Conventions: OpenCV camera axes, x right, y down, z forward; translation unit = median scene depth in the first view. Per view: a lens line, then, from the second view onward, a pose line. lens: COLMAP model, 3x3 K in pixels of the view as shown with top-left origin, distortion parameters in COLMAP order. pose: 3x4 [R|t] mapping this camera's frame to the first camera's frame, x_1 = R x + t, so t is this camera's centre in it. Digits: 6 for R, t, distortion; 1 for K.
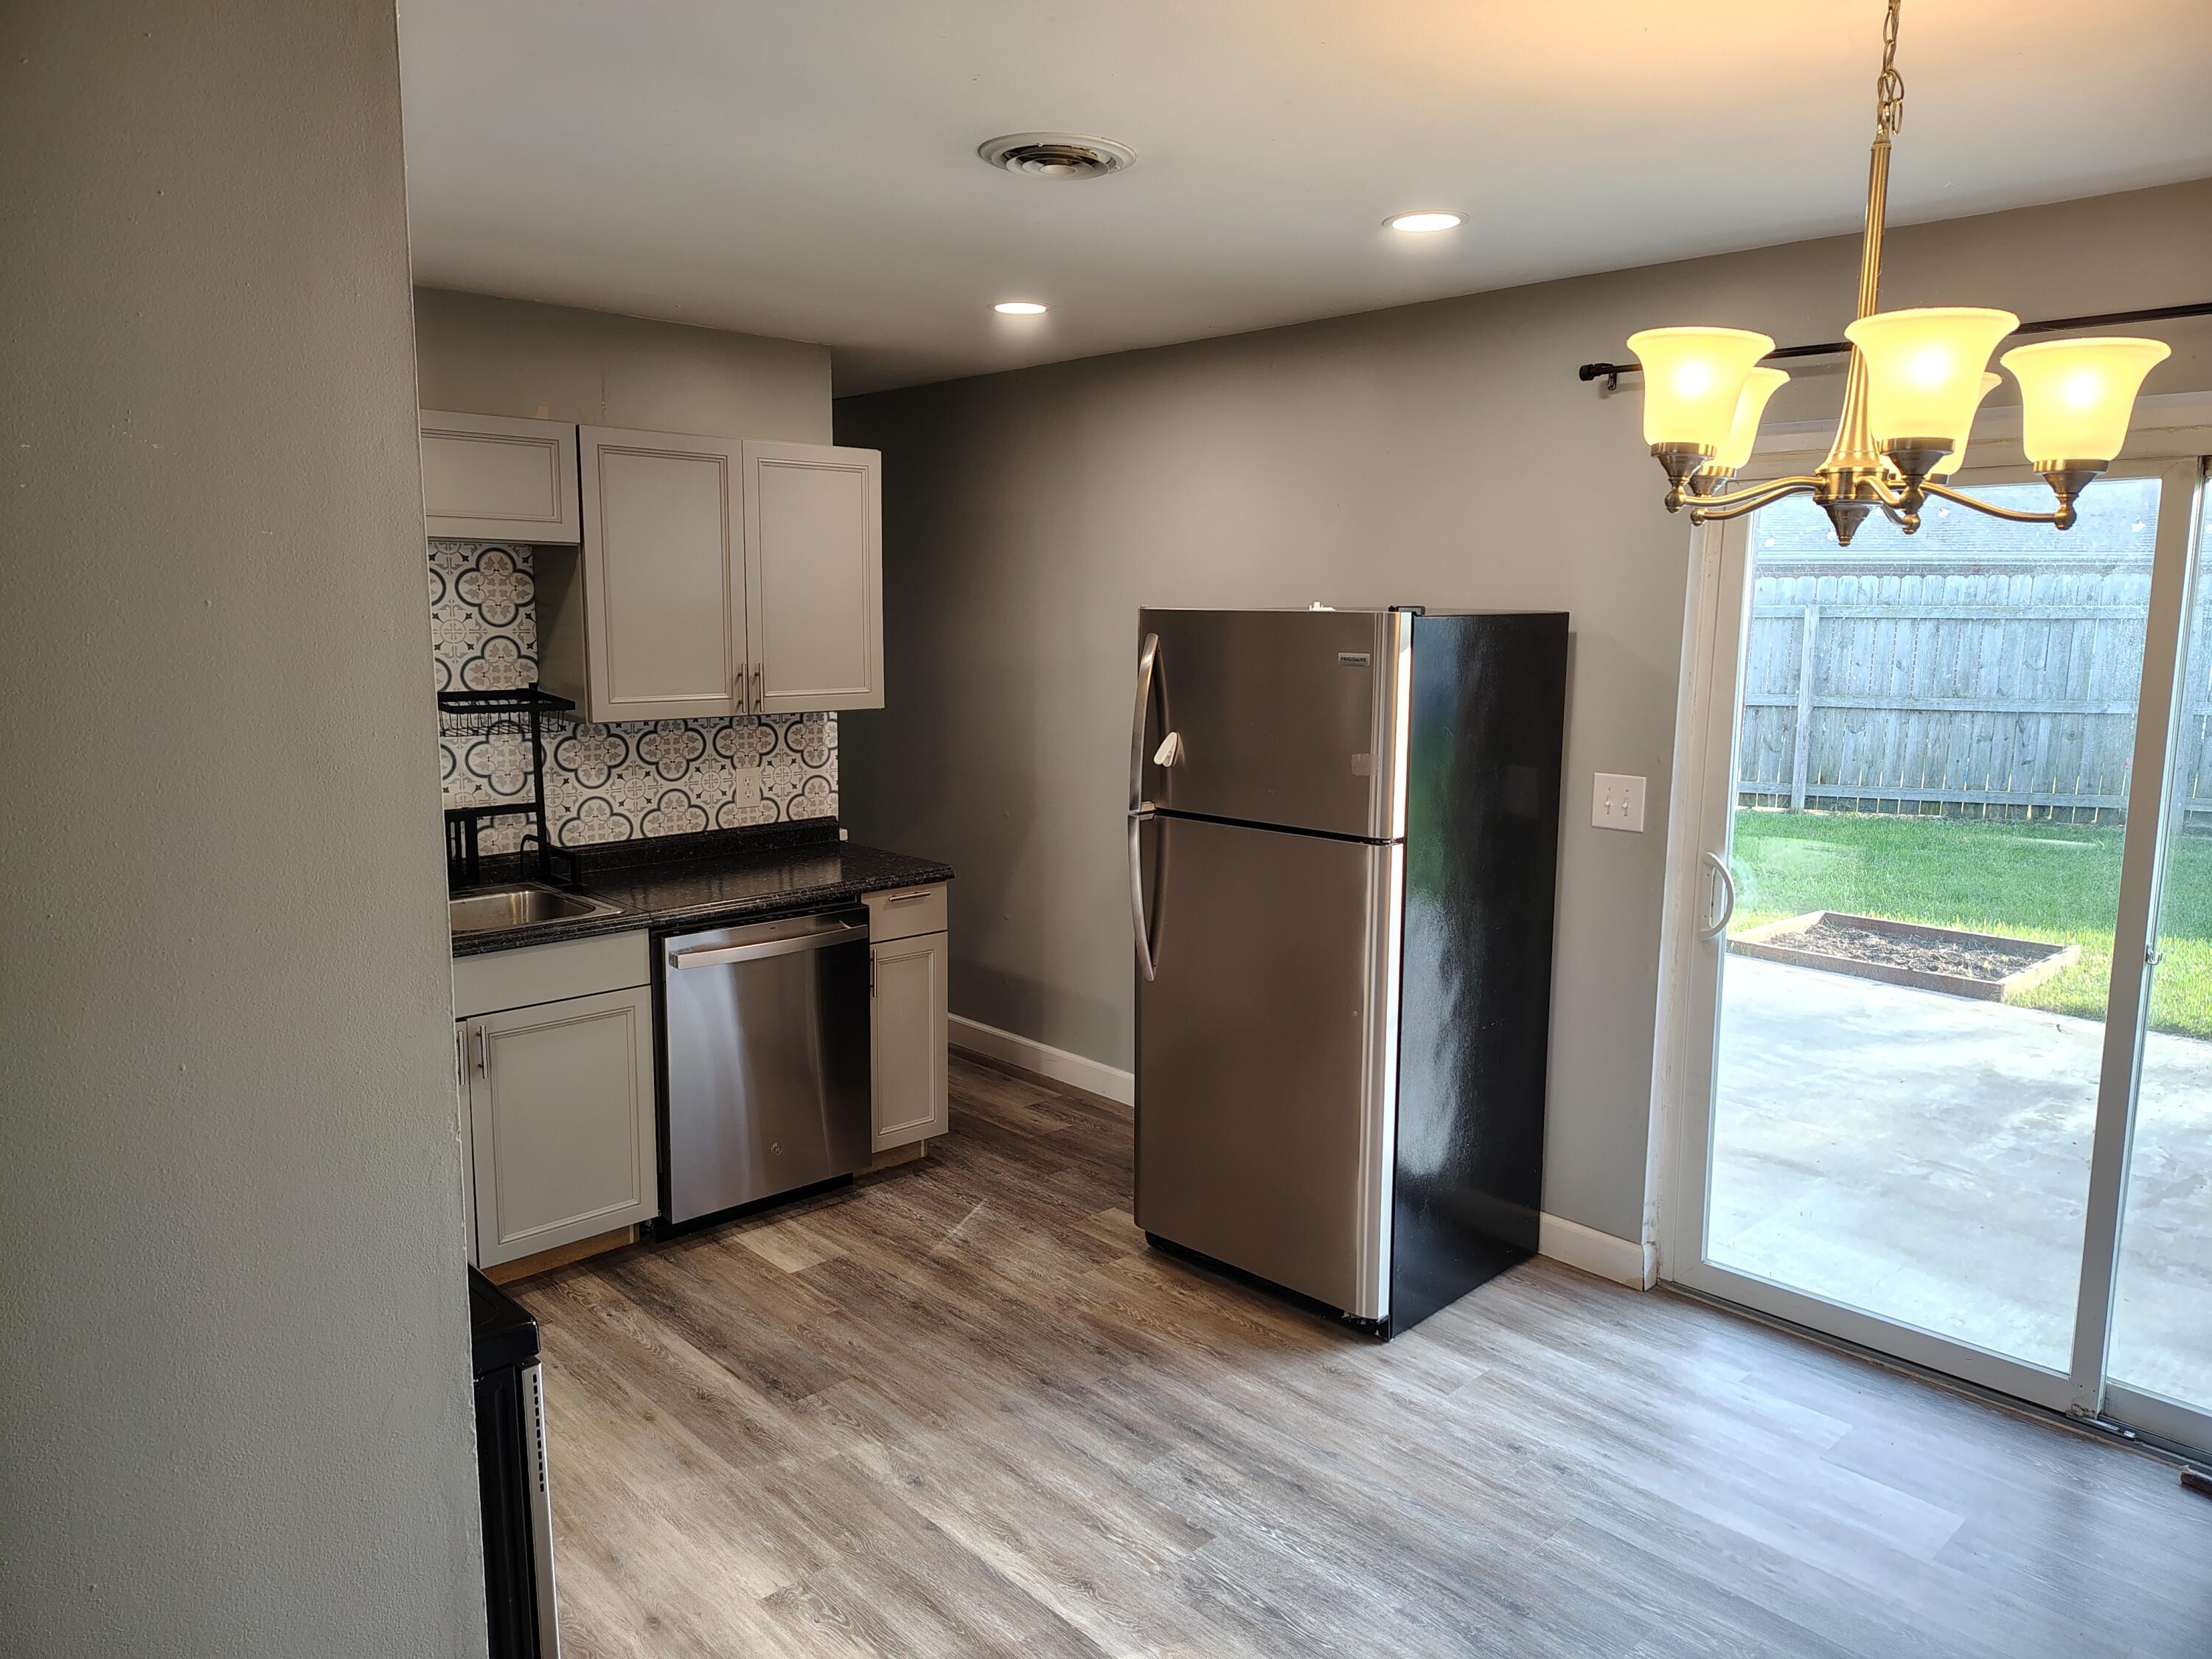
lens RADIAL K [[1529.6, 0, 1096.5], [0, 1529.6, 835.7], [0, 0, 1]] dist [0.074921, -0.066222]
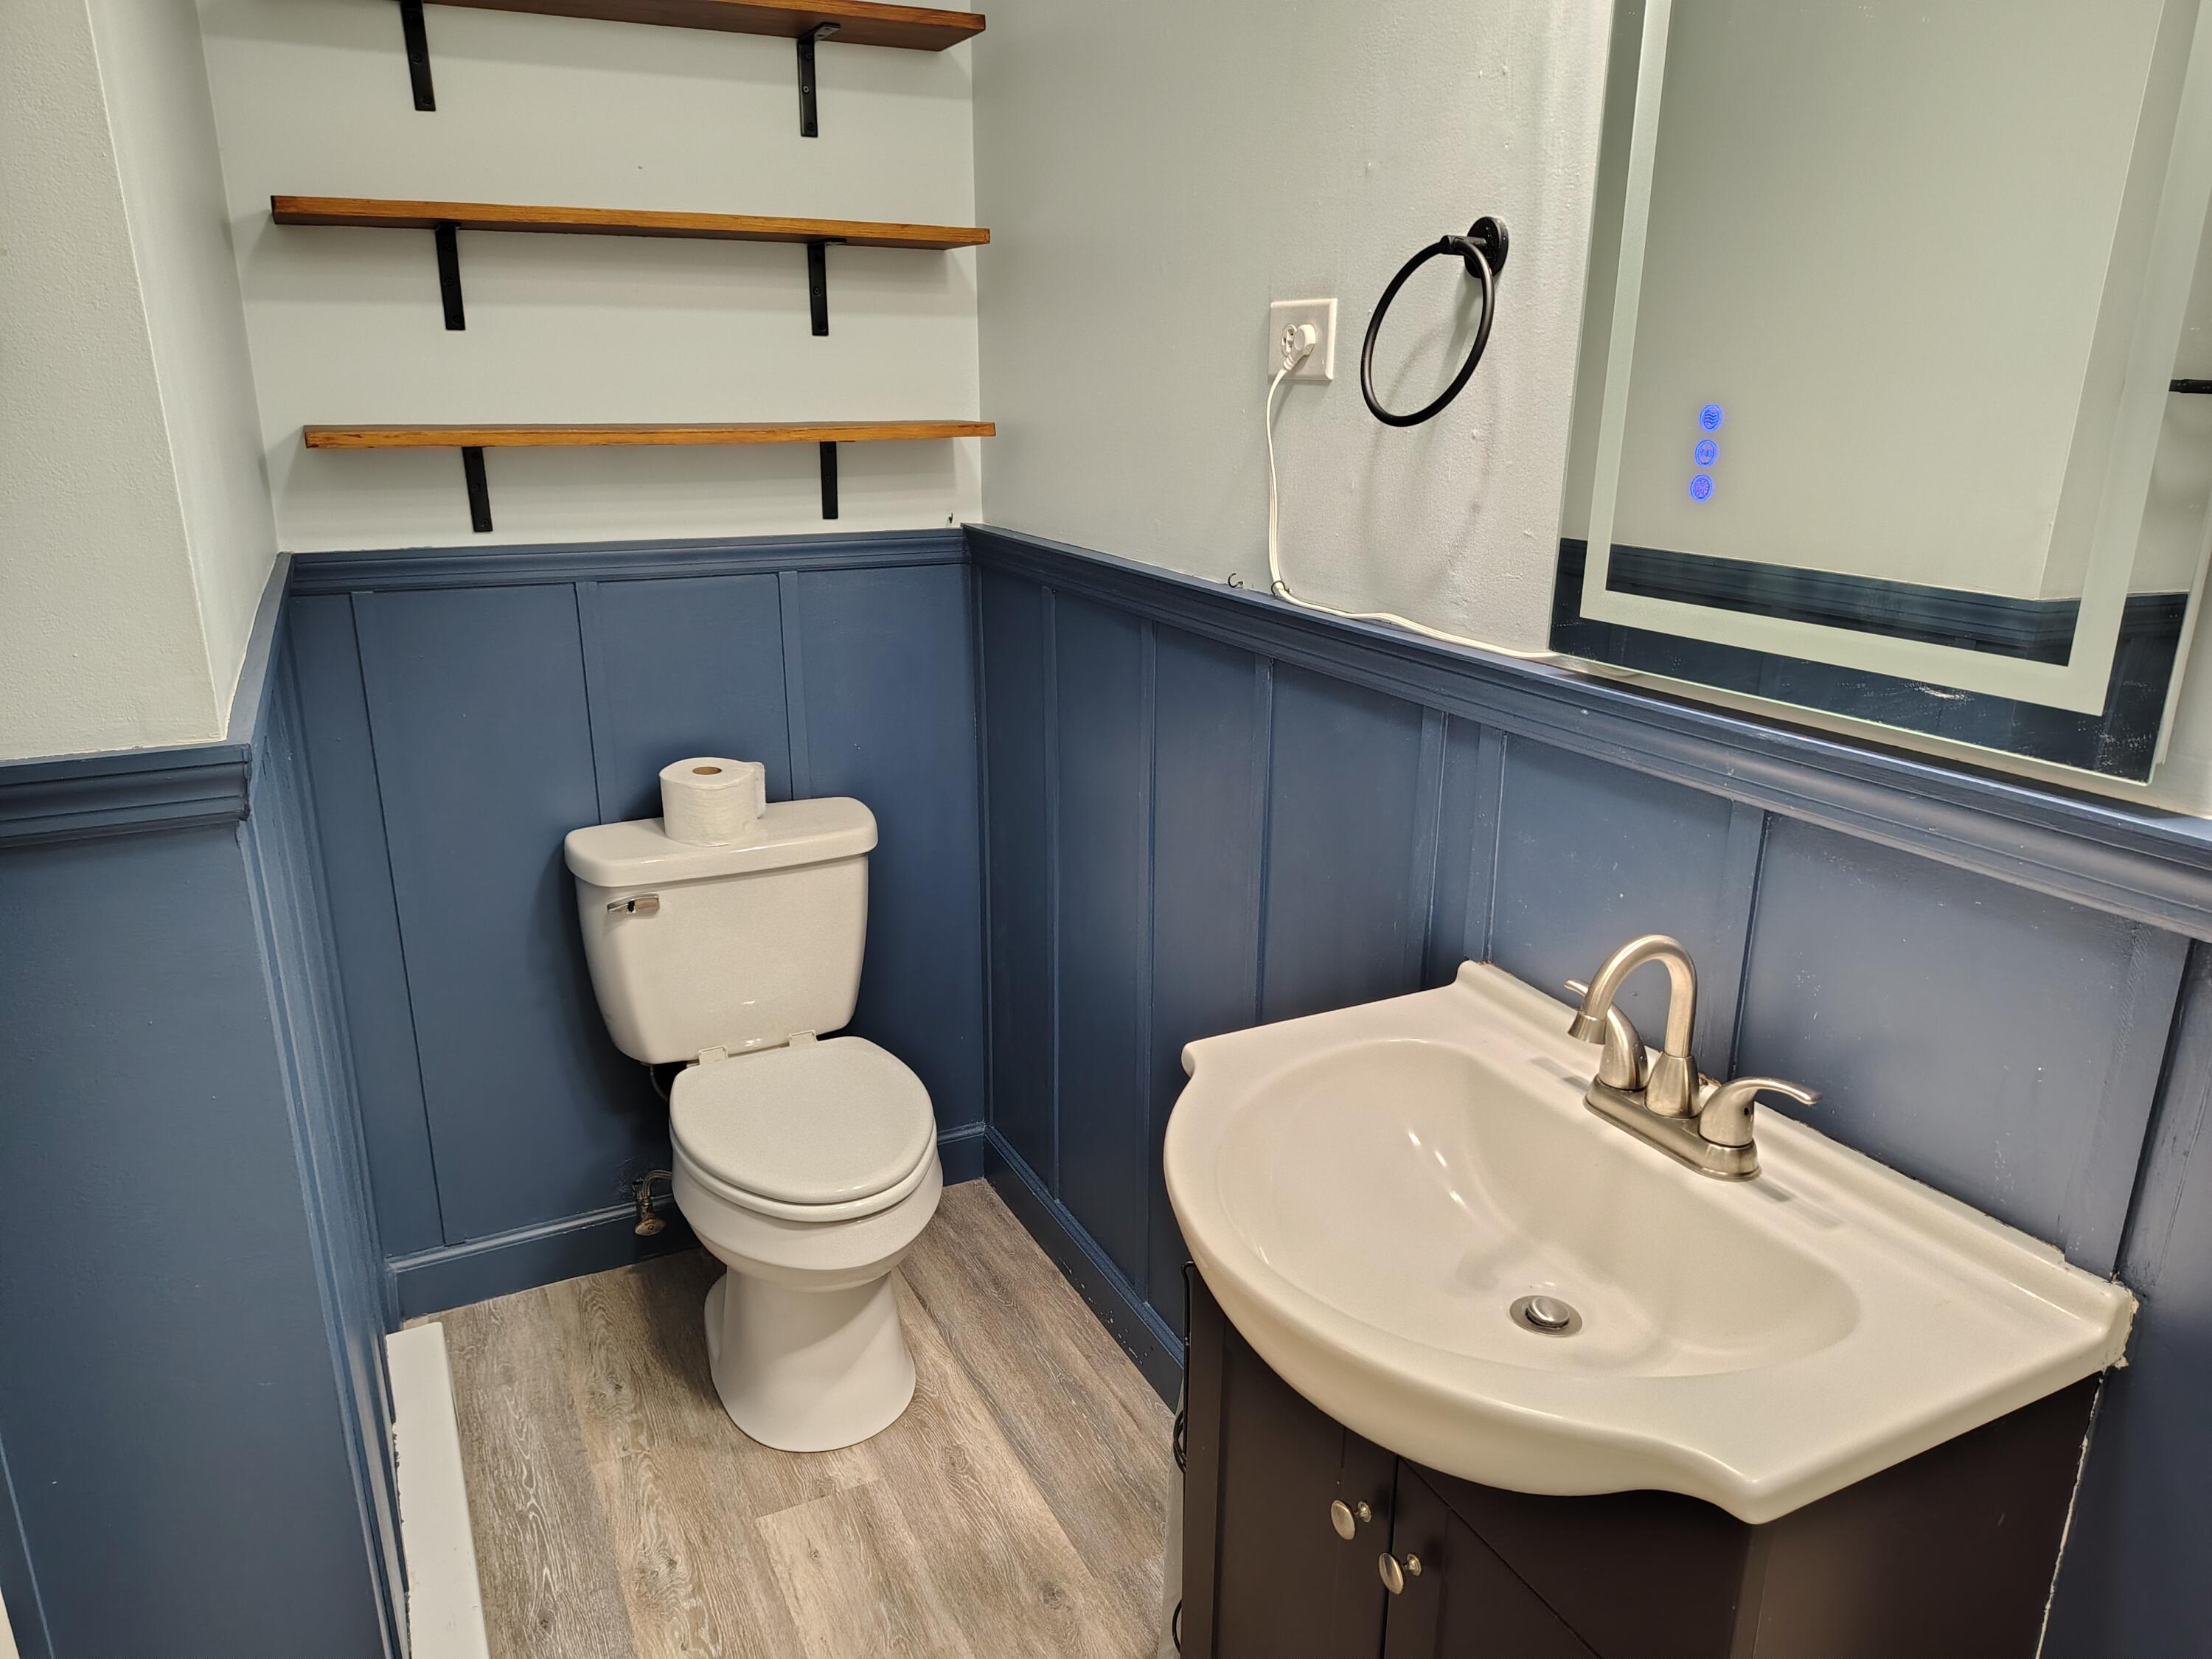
lens RADIAL K [[1529.6, 0, 1096.5], [0, 1529.6, 835.7], [0, 0, 1]] dist [0.074921, -0.066222]
pose [[-0.955895, -0.097197, 0.277161, -0.227463], [0.036501, 0.897026, 0.440467, -0.120490], [-0.291433, 0.431157, -0.853915, 1.132090]]
